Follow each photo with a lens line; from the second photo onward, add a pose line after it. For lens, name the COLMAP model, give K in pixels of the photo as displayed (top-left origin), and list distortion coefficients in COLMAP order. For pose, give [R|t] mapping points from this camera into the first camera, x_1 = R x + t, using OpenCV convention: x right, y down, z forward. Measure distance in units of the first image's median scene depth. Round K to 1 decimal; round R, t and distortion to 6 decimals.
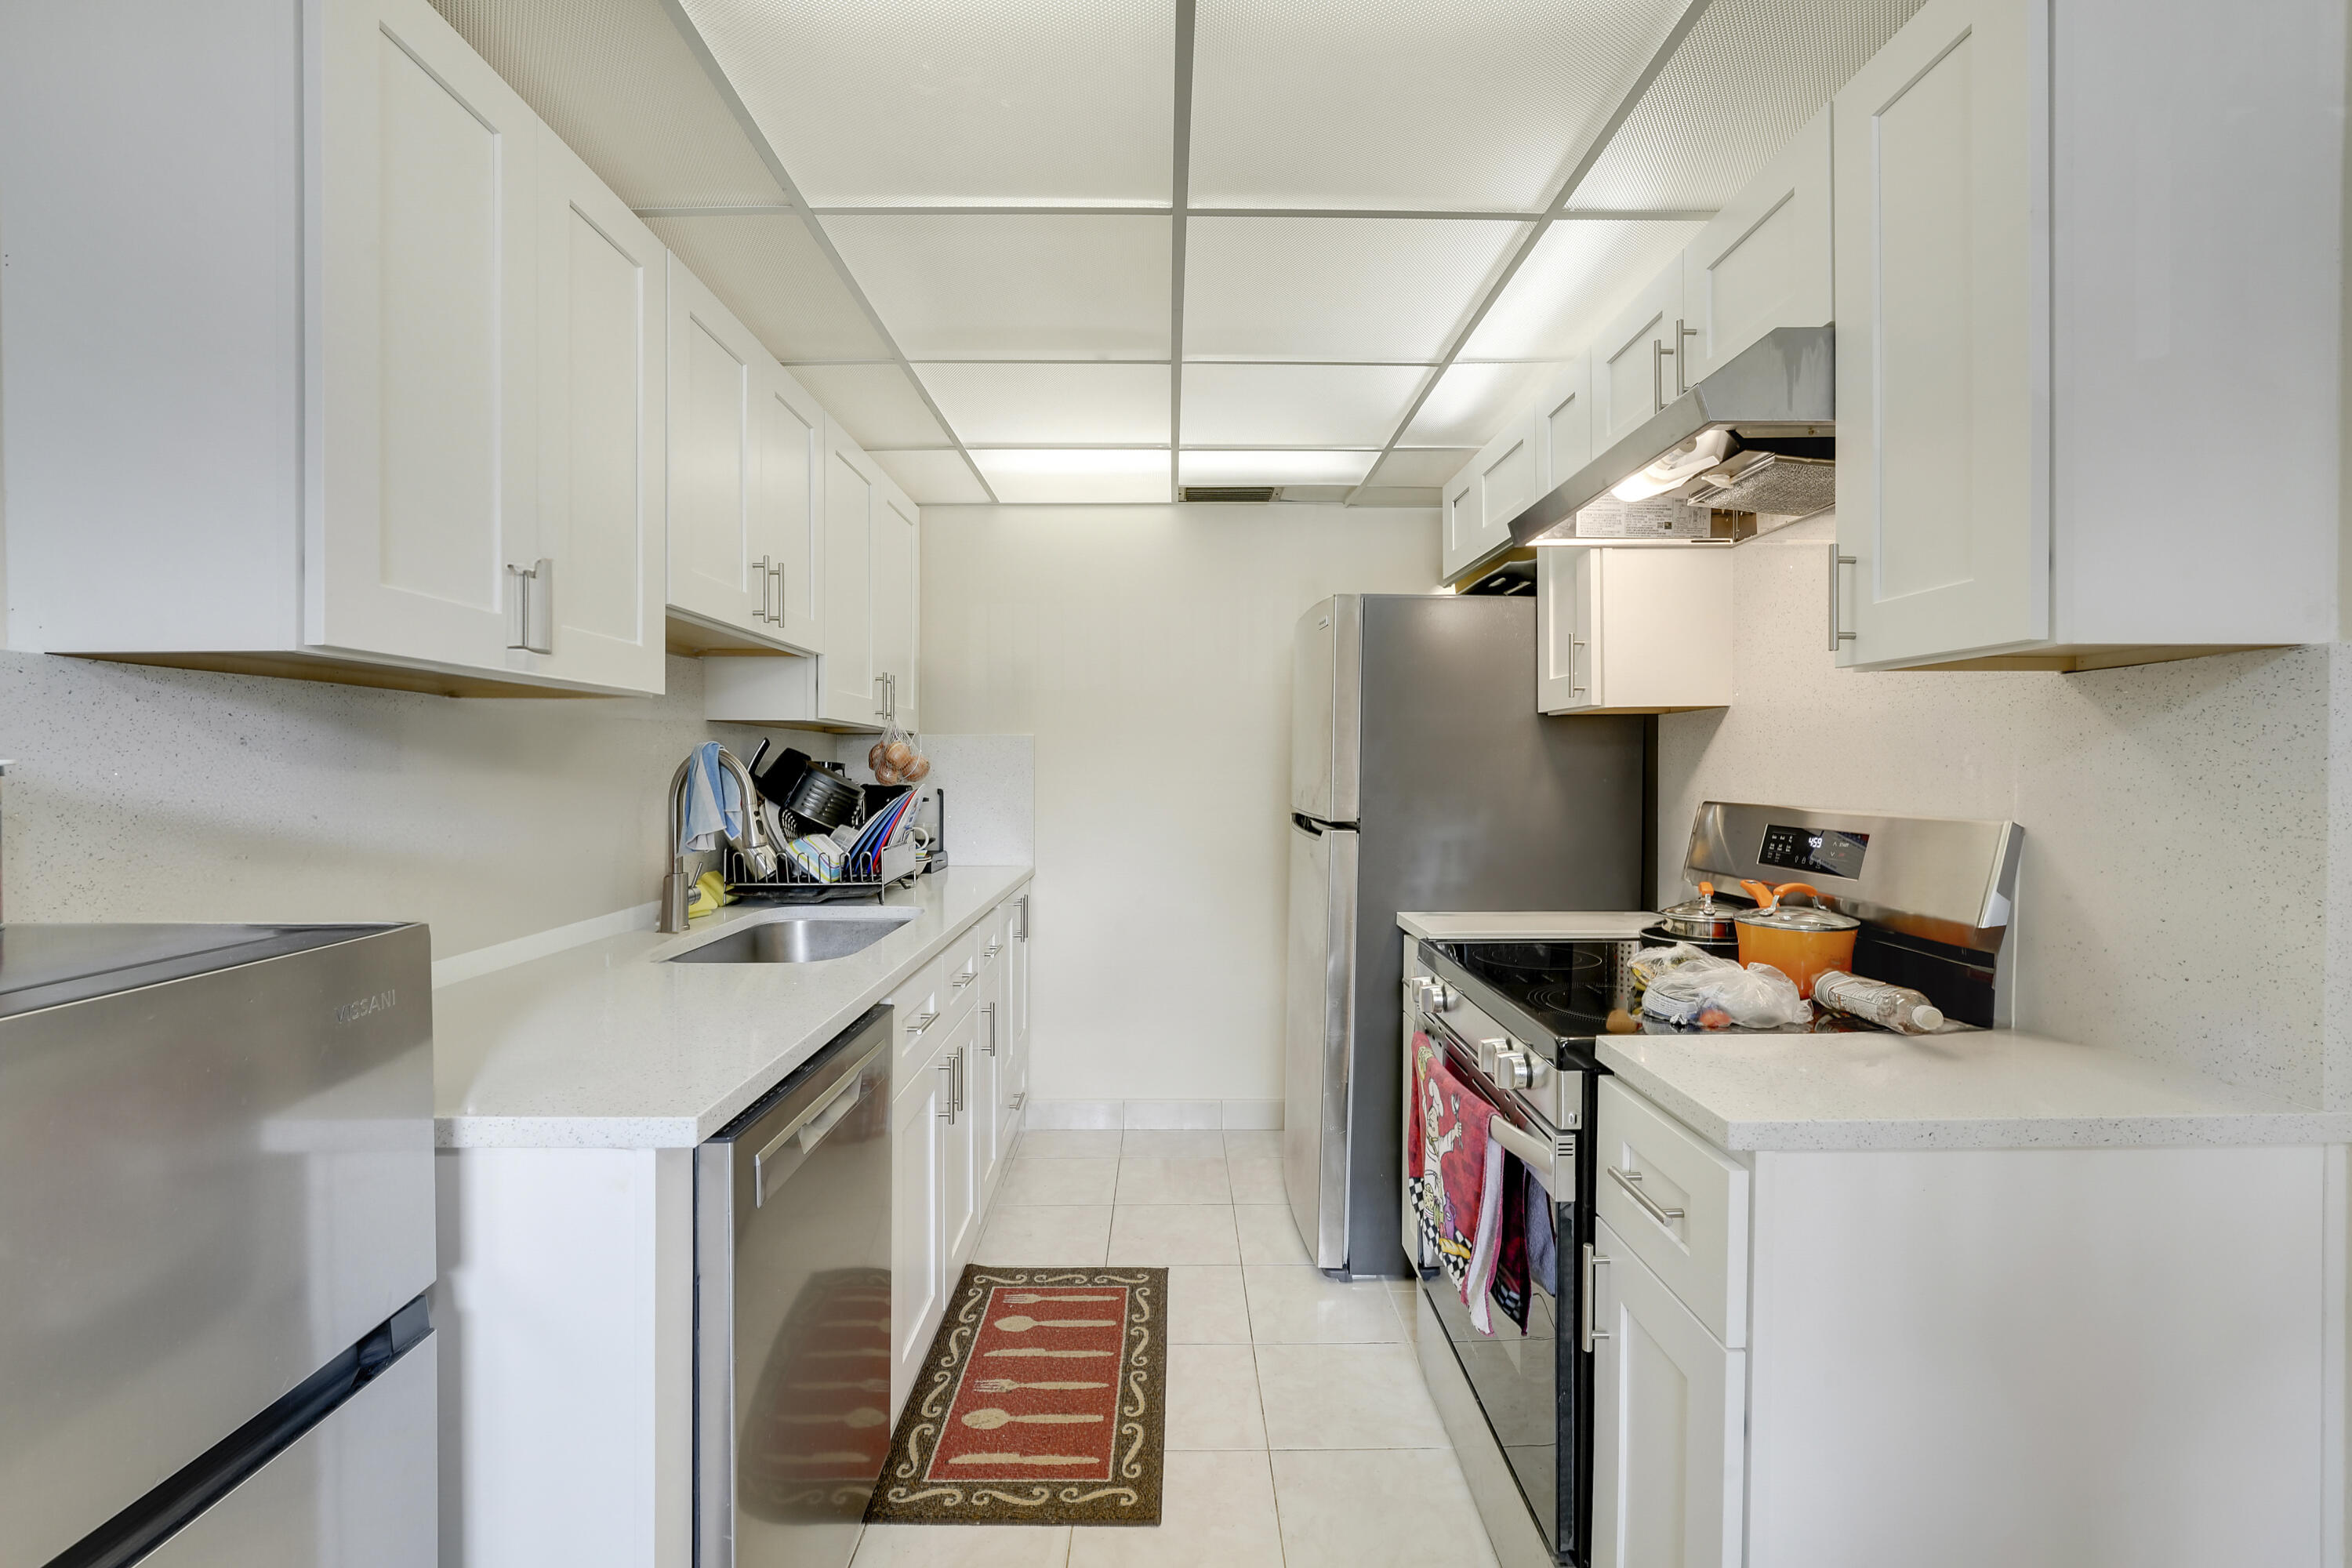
lens RADIAL K [[959.4, 0, 1169.8], [0, 959.4, 775.2], [0, 0, 1]] dist [-0.017348, 0.000373]
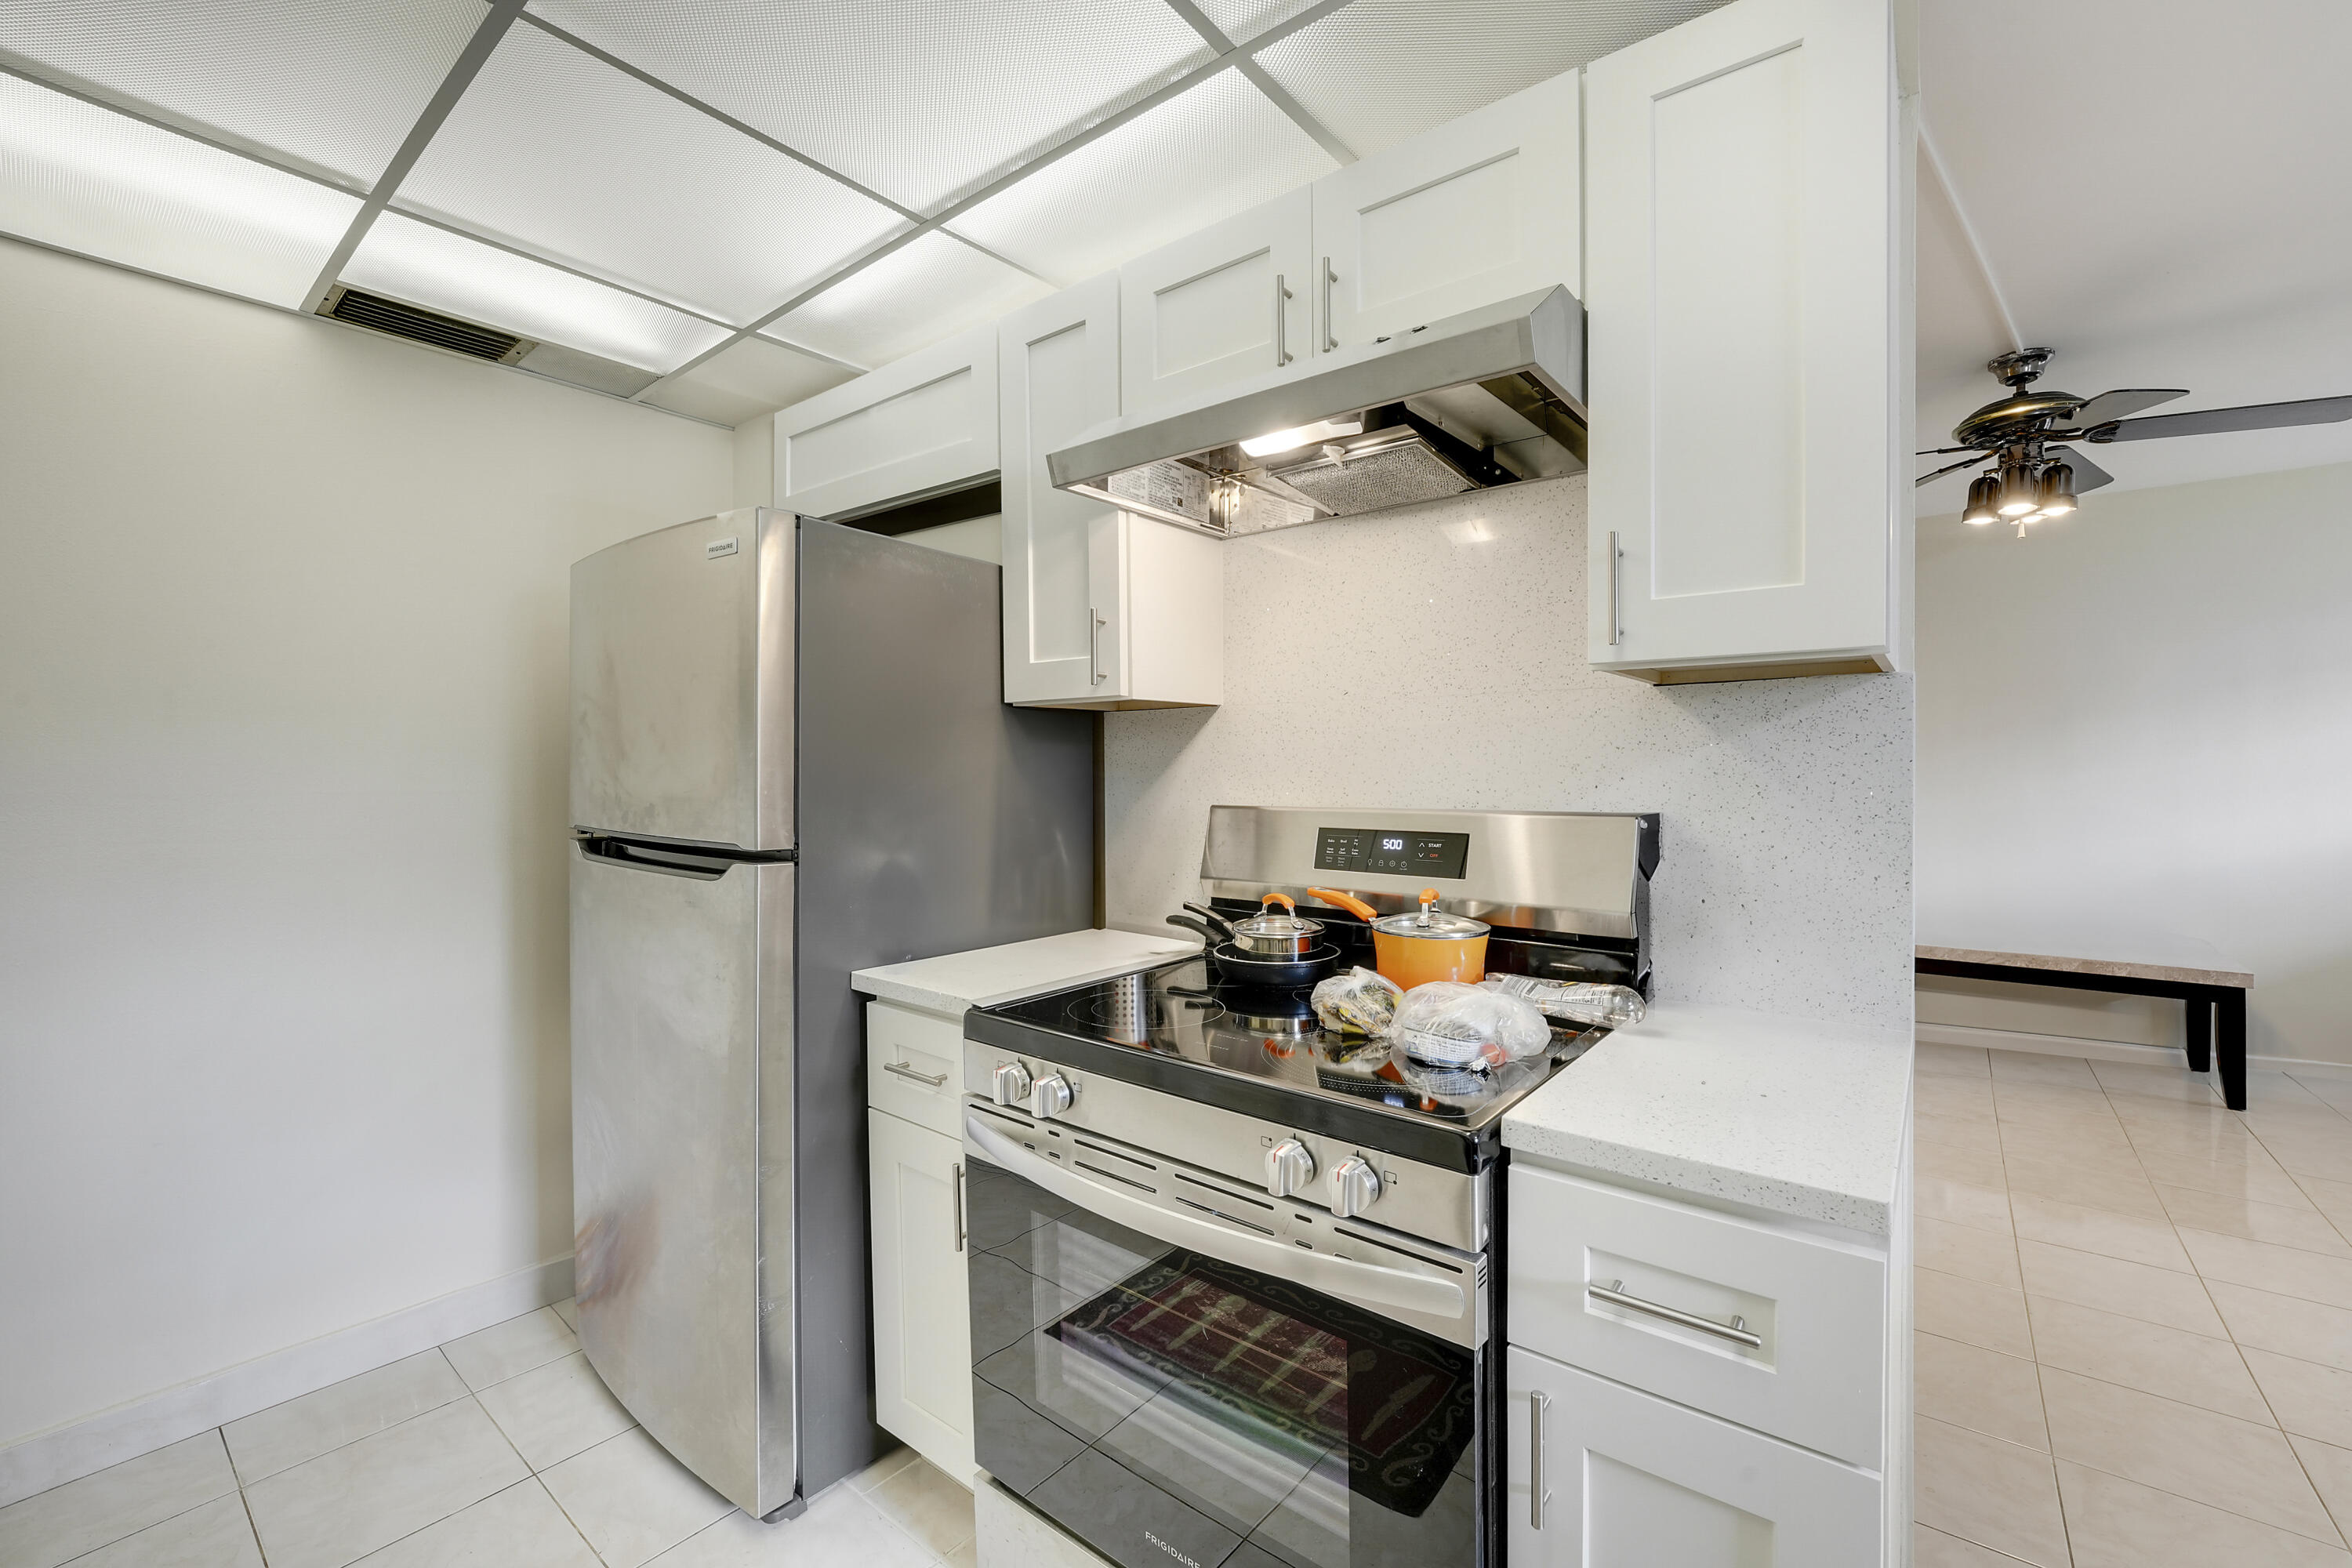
lens RADIAL K [[959.4, 0, 1174.8], [0, 959.4, 794.0], [0, 0, 1]] dist [-0.017348, 0.000373]
pose [[0.638194, -0.023110, 0.769528, -0.186478], [0.009312, 0.999708, 0.022300, -0.004900], [-0.769819, -0.007066, 0.638223, 0.421450]]
